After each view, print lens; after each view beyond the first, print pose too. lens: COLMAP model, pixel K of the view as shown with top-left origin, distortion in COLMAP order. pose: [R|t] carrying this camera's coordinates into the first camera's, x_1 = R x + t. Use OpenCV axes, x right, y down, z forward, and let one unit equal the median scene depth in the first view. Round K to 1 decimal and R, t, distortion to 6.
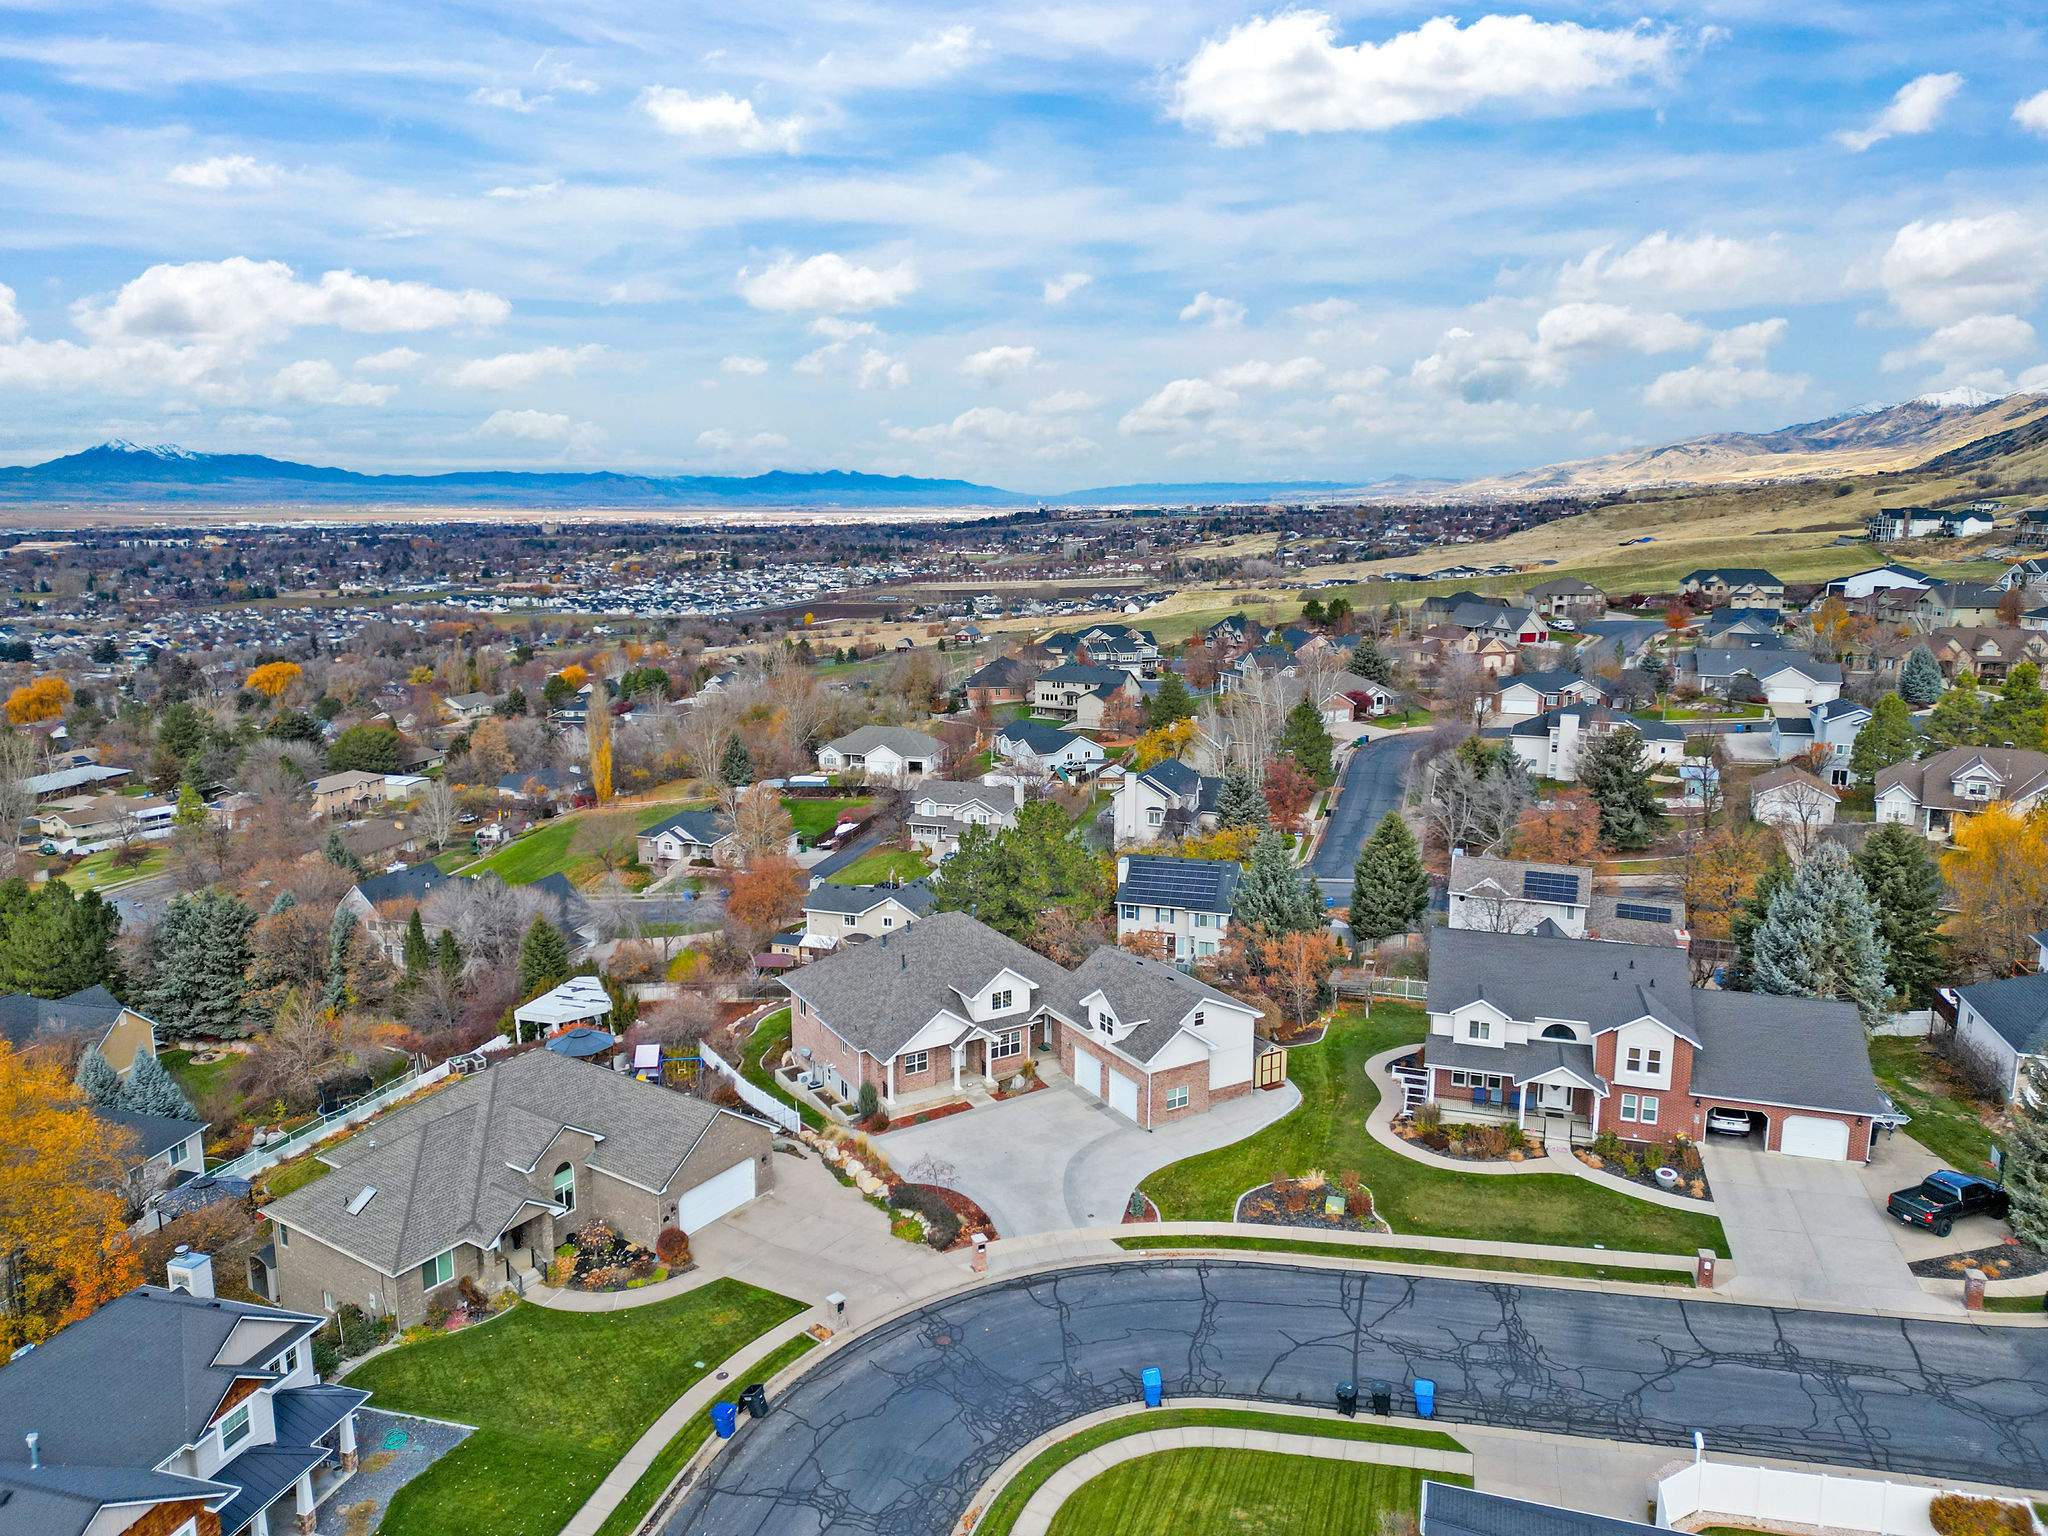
lens RADIAL K [[1431.9, 0, 1025.3], [0, 1431.9, 758.8], [0, 0, 1]] dist [0.094154, -0.094046]
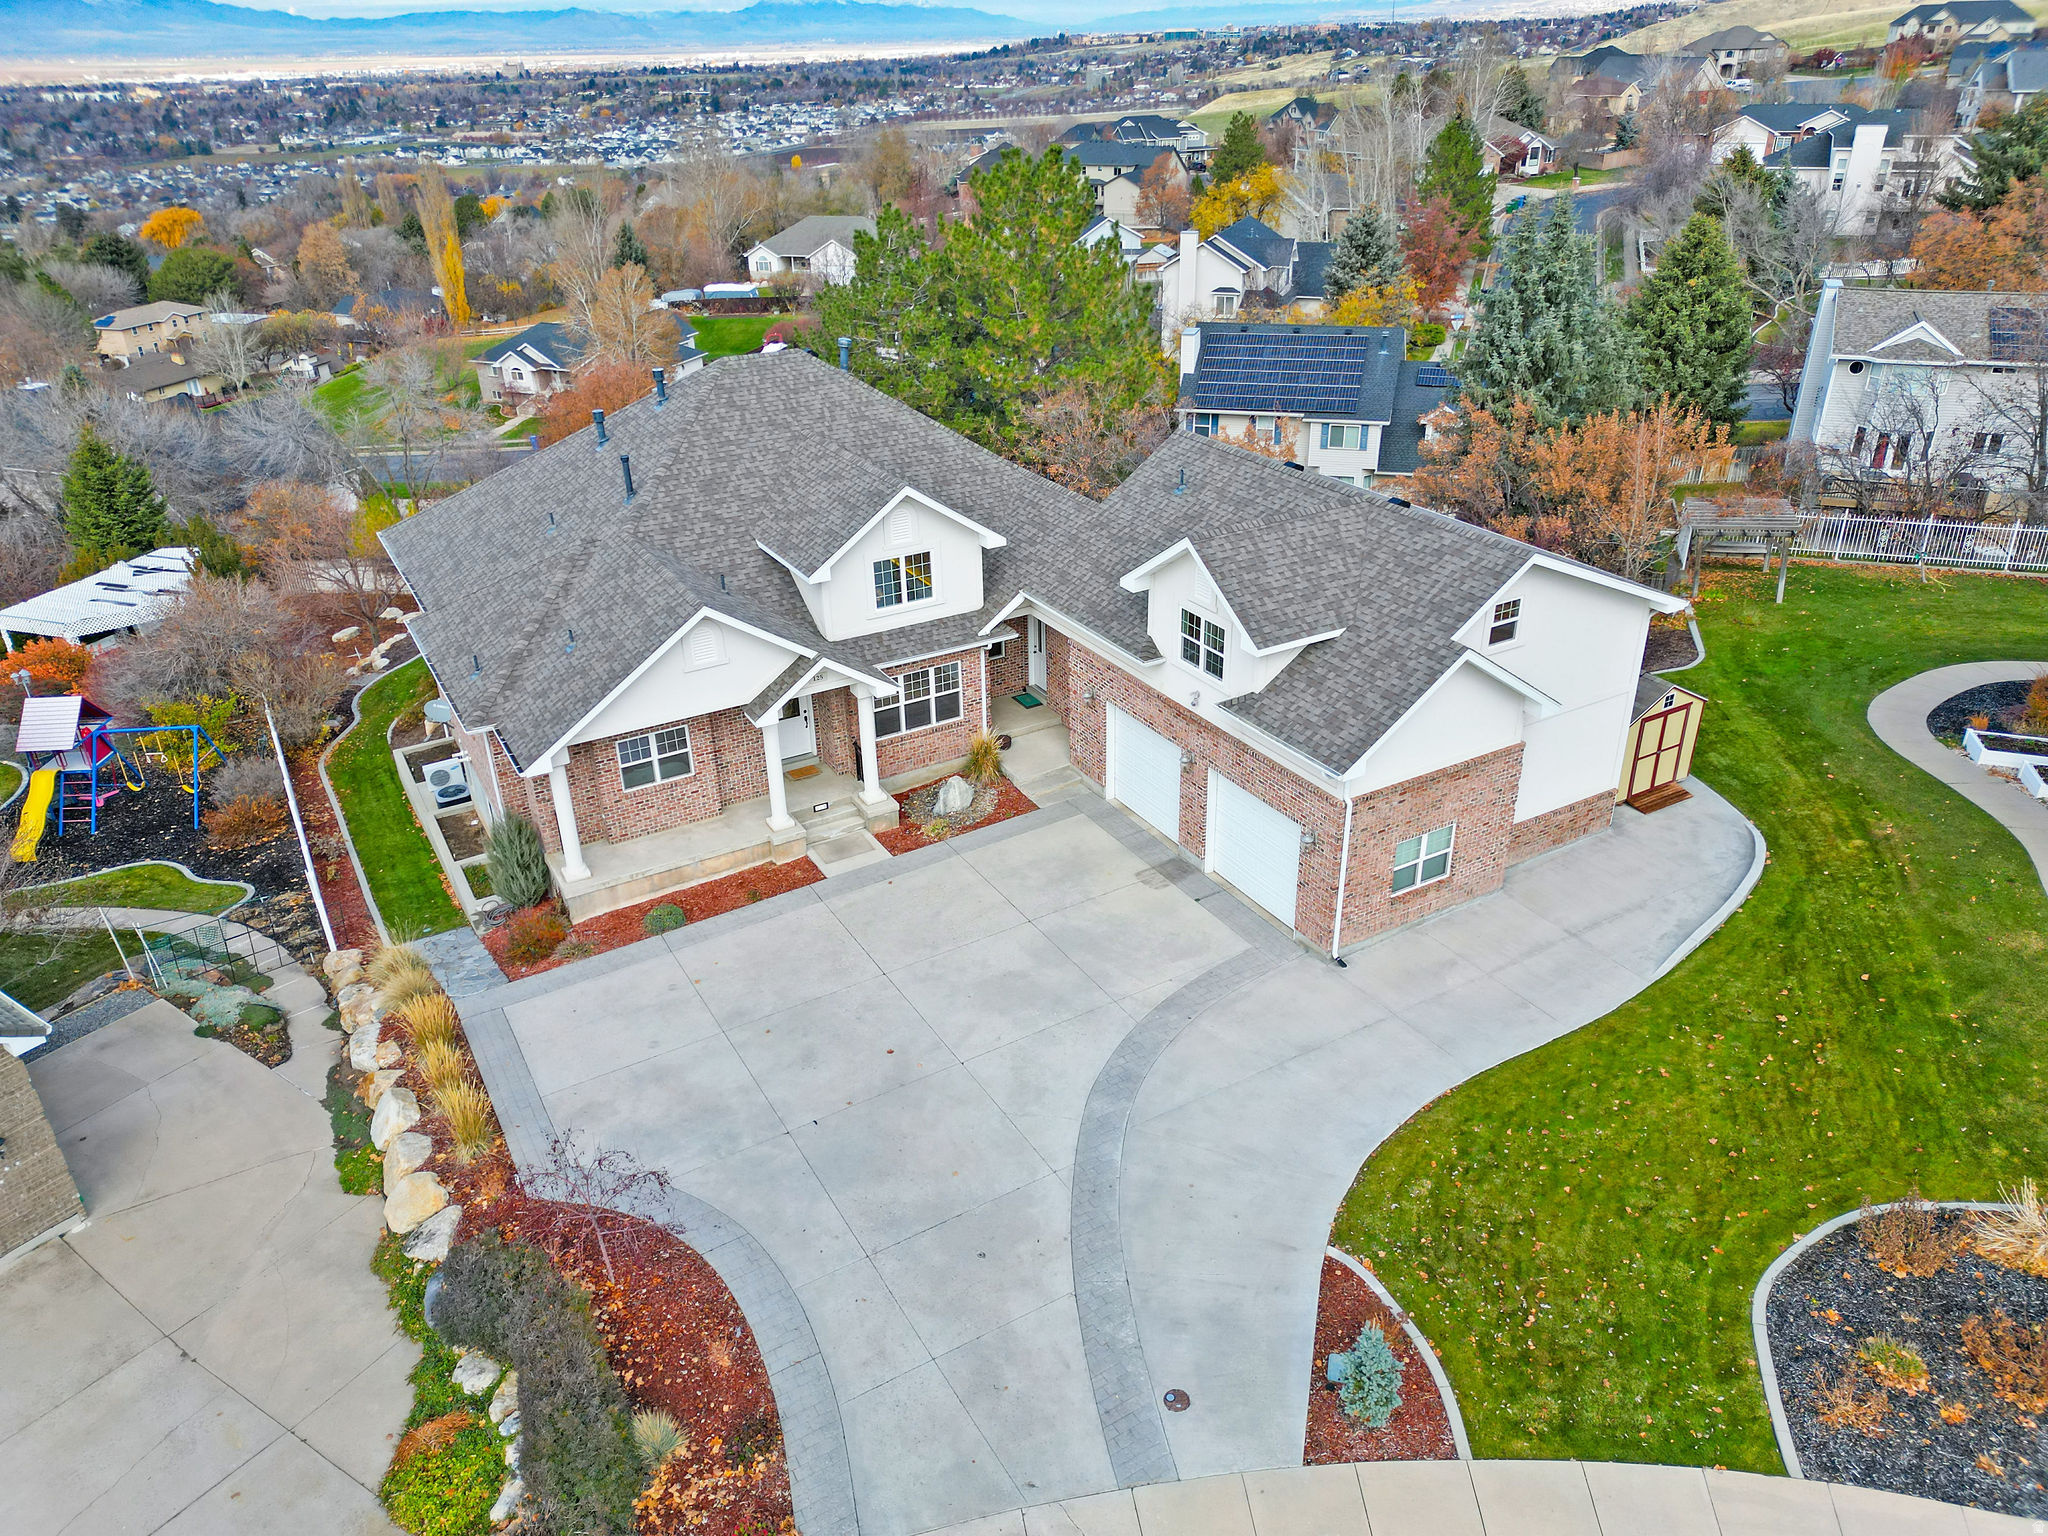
lens RADIAL K [[1431.9, 0, 1025.3], [0, 1431.9, 758.8], [0, 0, 1]] dist [0.094154, -0.094046]
pose [[0.999712, -0.014031, -0.019453, 0.004923], [0.018895, 0.960273, 0.278423, 0.026633], [0.014773, -0.278711, 0.960262, 0.153316]]
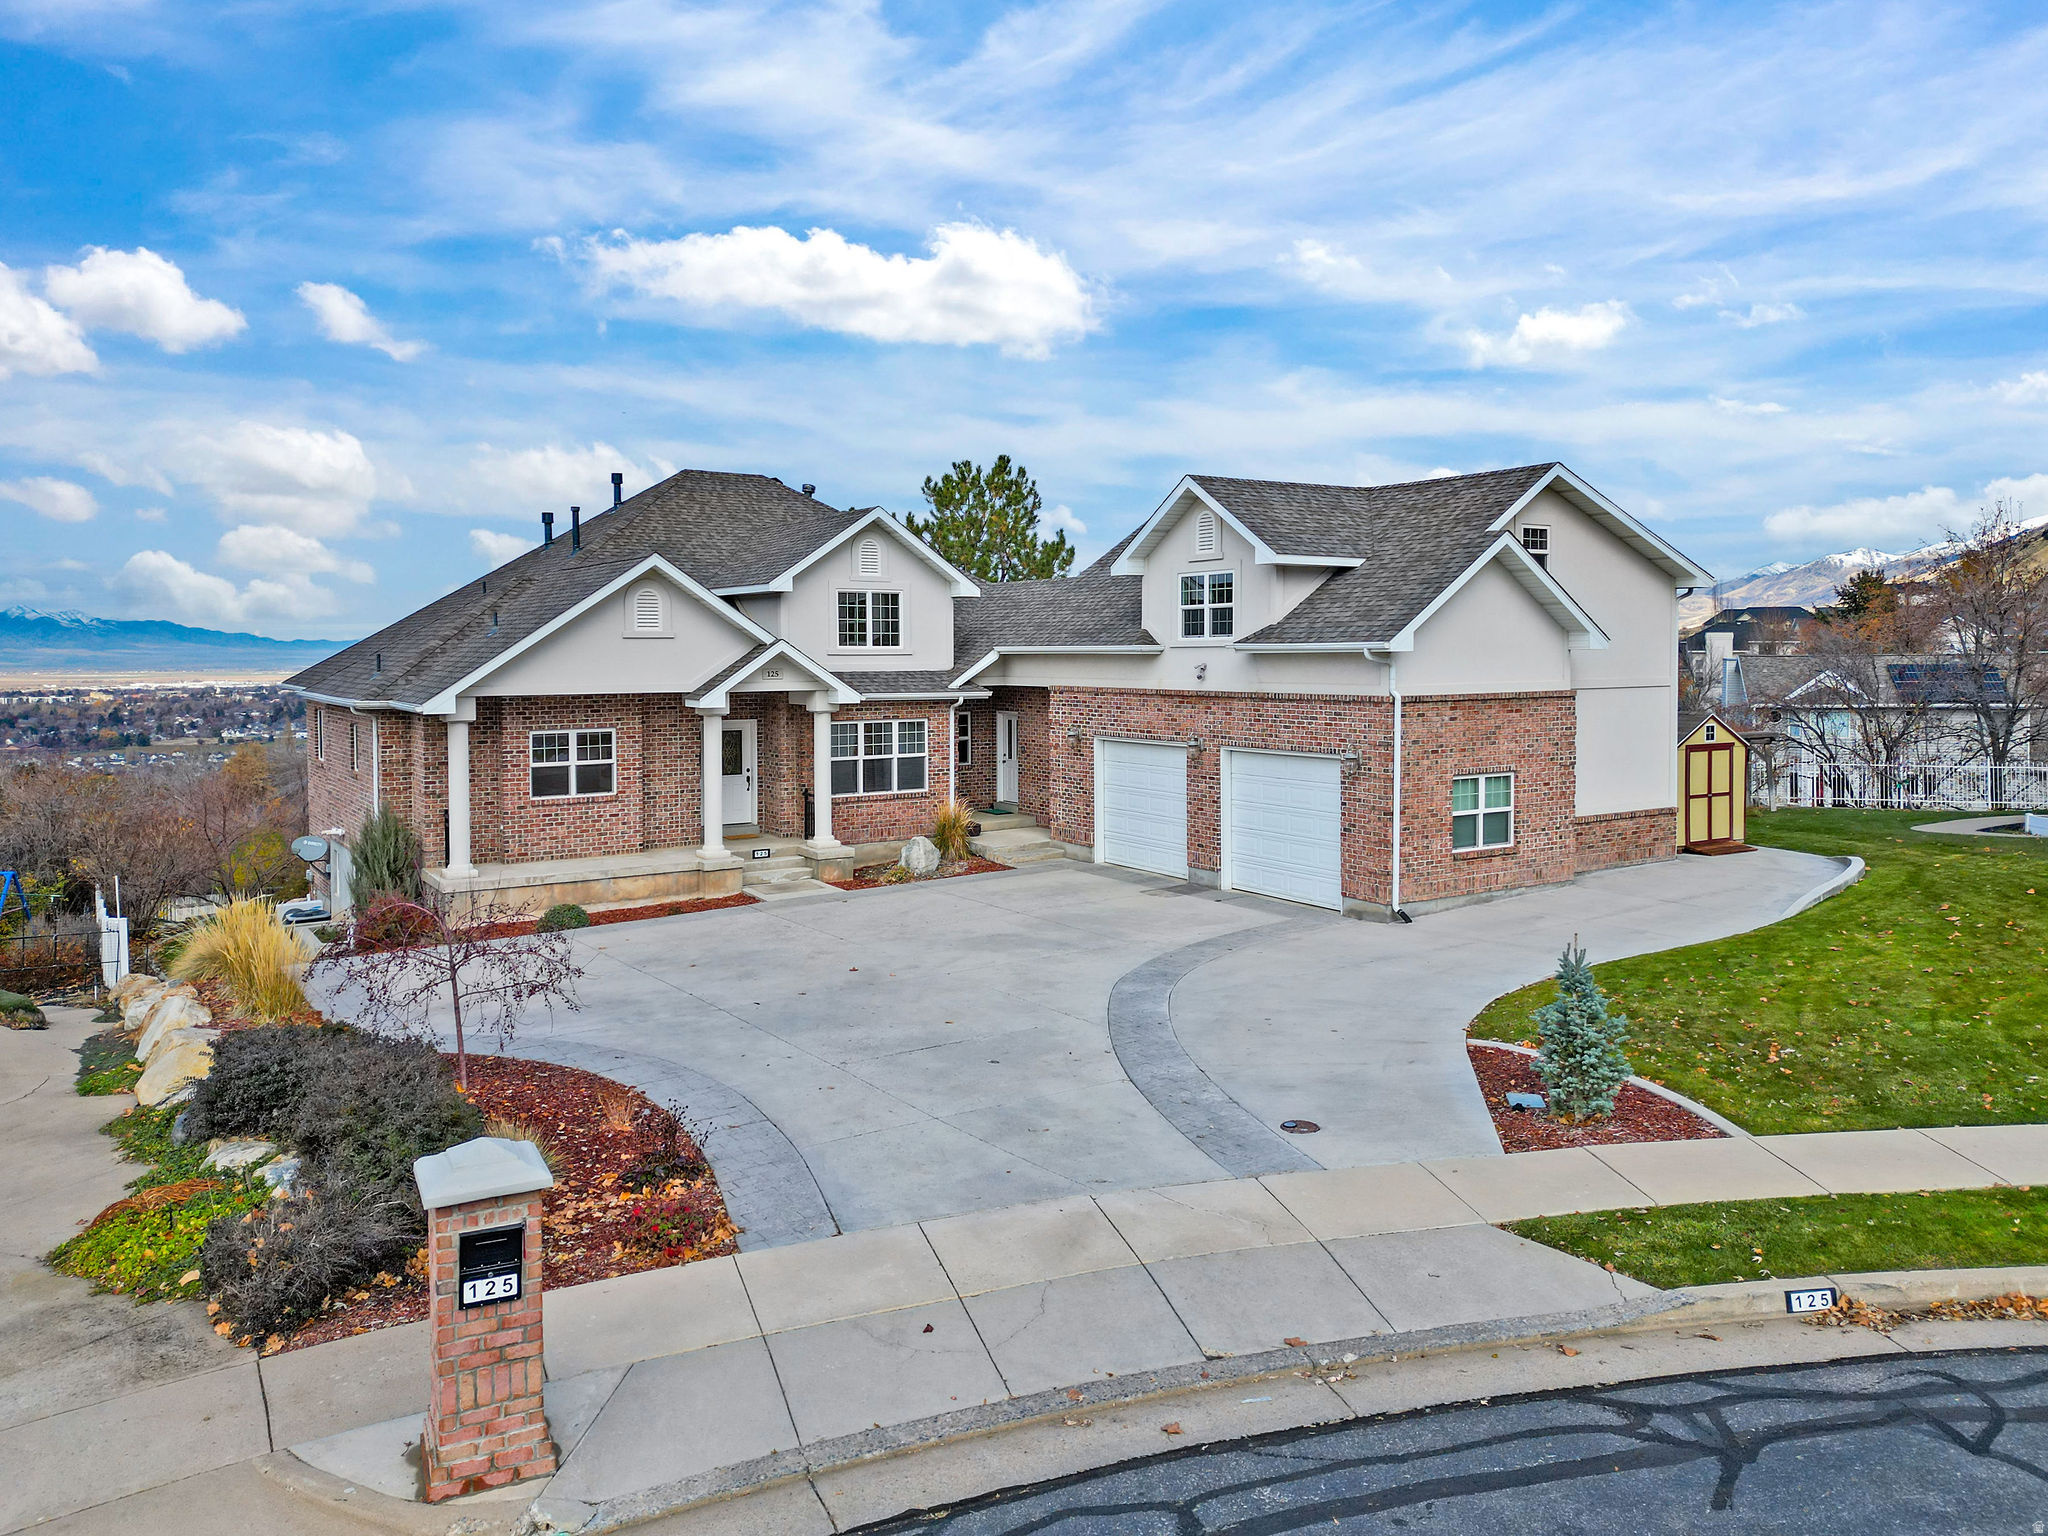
lens RADIAL K [[1455.1, 0, 1026.5], [0, 1455.1, 688.4], [0, 0, 1]] dist [0.094043, -0.103081]
pose [[0.998854, -0.006089, 0.047472, 0.000913], [0.013612, 0.987057, -0.159791, 0.056895], [-0.045884, 0.160254, 0.986009, 0.159918]]
